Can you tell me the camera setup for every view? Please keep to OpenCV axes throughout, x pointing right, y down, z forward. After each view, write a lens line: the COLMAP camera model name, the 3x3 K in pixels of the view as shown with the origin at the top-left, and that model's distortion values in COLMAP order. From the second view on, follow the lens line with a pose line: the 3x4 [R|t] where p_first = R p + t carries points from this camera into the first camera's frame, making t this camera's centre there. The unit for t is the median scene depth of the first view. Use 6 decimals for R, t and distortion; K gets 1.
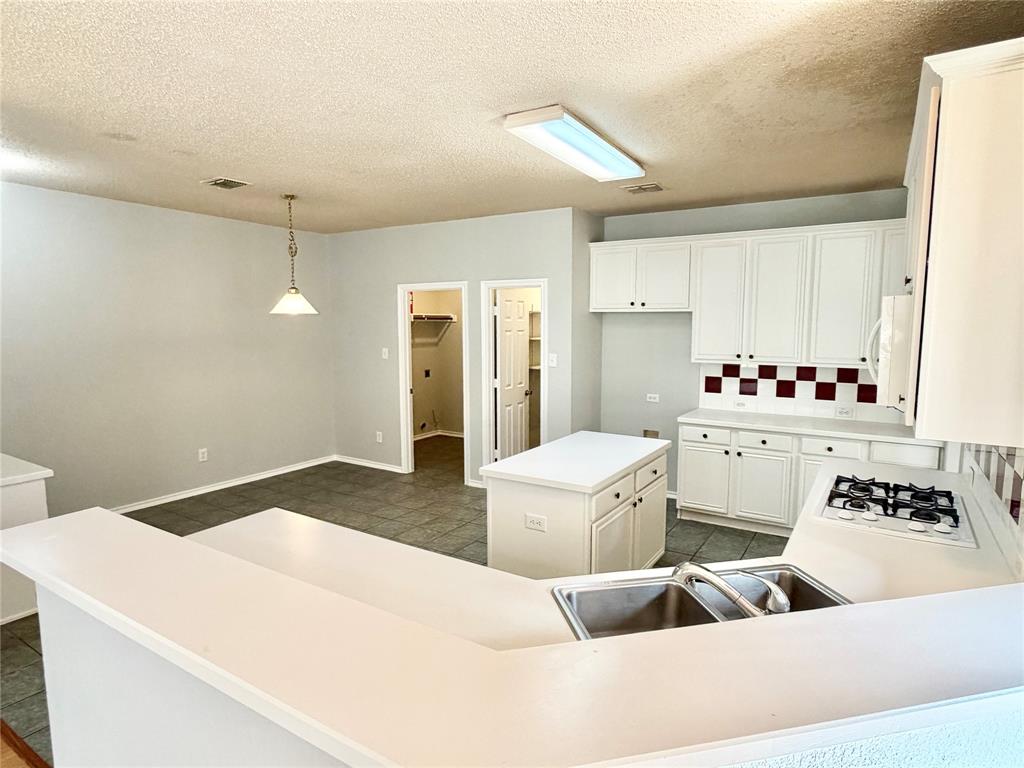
lens RADIAL K [[567.7, 0, 518.5], [0, 567.7, 387.4], [0, 0, 1]] dist [-0.002680, 0.000670]
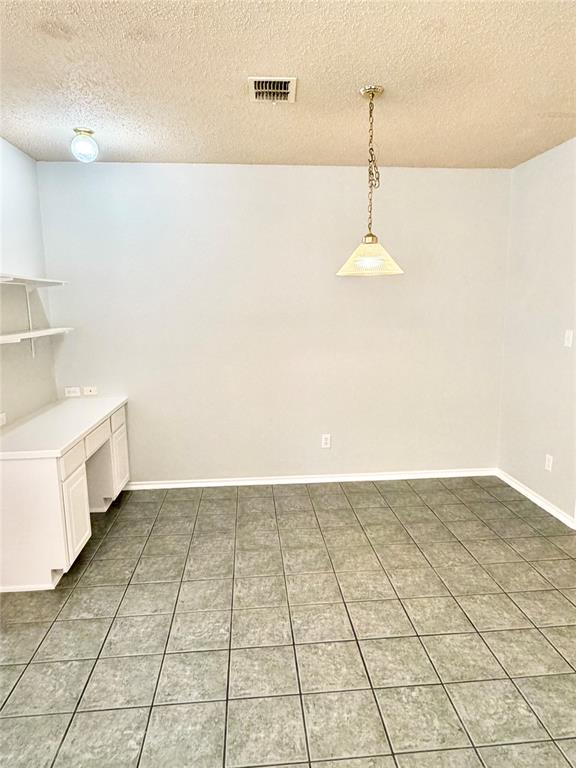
lens RADIAL K [[495.6, 0, 291.4], [0, 495.6, 383.6], [0, 0, 1]] dist [-0.002209, -0.000121]
pose [[0.609164, 0.126082, -0.782958, 0.016565], [-0.084737, 0.991977, 0.093813, -0.039661], [0.788504, 0.009198, 0.614960, 0.449571]]
